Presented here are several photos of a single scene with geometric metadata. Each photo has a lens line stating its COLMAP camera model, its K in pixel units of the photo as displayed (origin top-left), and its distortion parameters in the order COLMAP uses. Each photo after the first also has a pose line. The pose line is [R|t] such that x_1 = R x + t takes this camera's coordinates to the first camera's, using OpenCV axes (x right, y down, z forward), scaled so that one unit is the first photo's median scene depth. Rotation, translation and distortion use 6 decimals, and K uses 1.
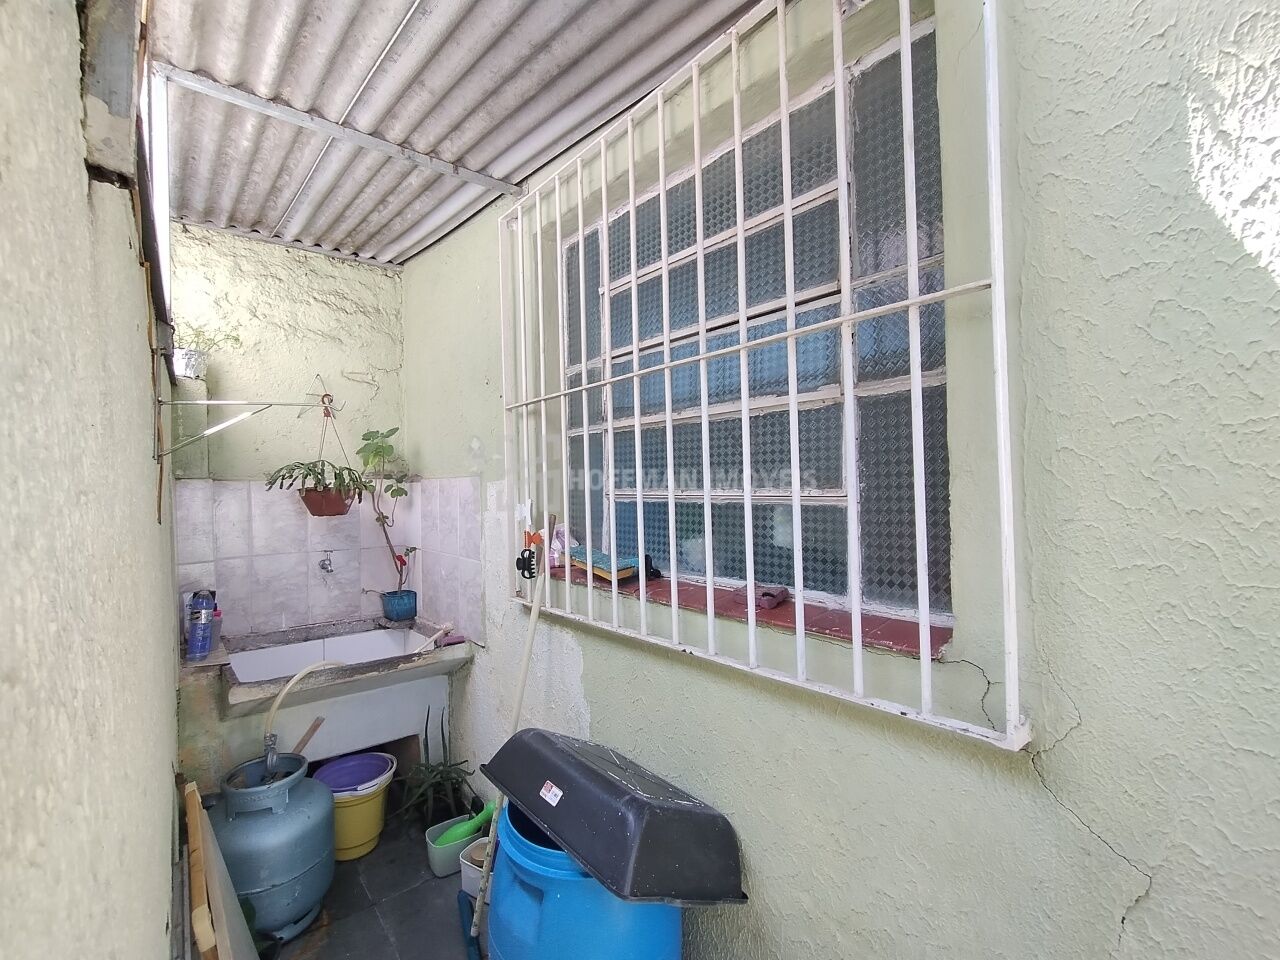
lens RADIAL K [[585.9, 0, 635.2], [0, 585.9, 480.5], [0, 0, 1]] dist [-0.000059, 0.000517]
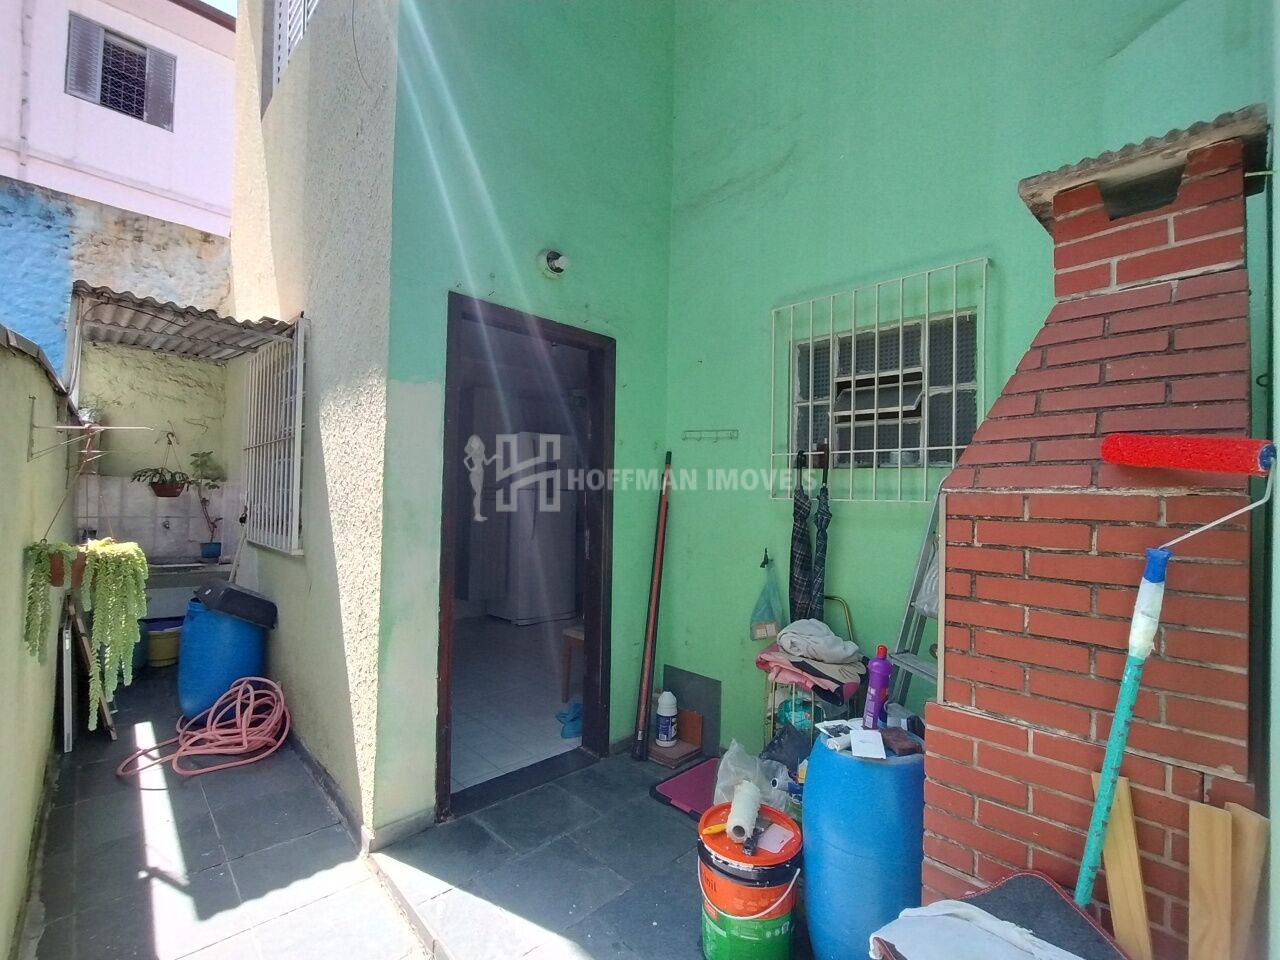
lens RADIAL K [[585.9, 0, 640.9], [0, 585.9, 480.2], [0, 0, 1]] dist [-0.000059, 0.000517]
pose [[0.995662, 0.046738, 0.080459, 0.790044], [-0.044724, 0.998643, -0.026664, -0.011179], [-0.081596, 0.022950, 0.996401, -0.941568]]
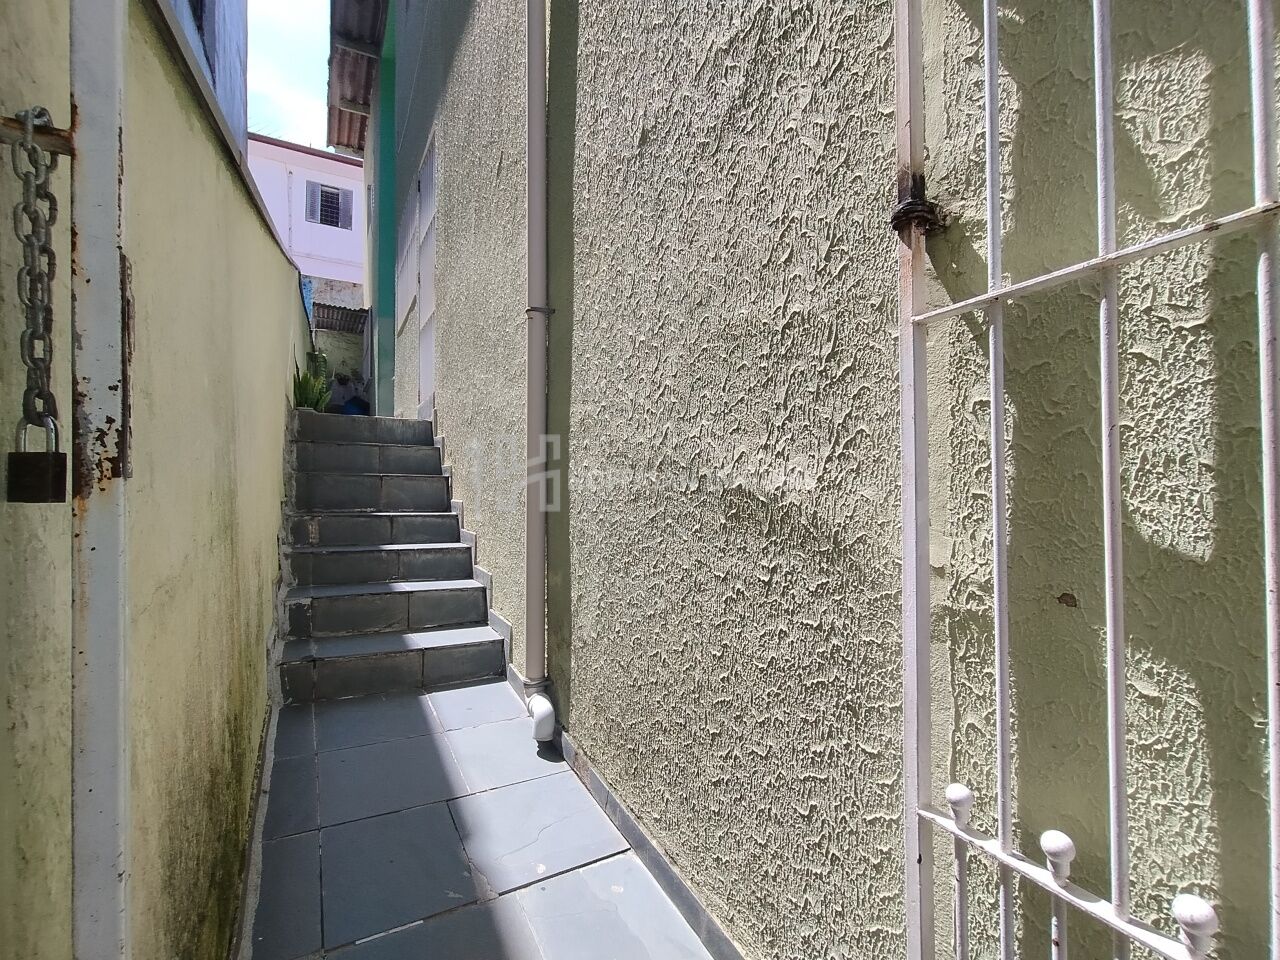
lens RADIAL K [[585.9, 0, 639.0], [0, 585.9, 484.3], [0, 0, 1]] dist [-0.000059, 0.000517]
pose [[0.982629, 0.022802, -0.184173, 2.759085], [-0.024708, 0.999662, -0.008064, 0.846159], [0.183927, 0.012475, 0.982861, -3.274670]]
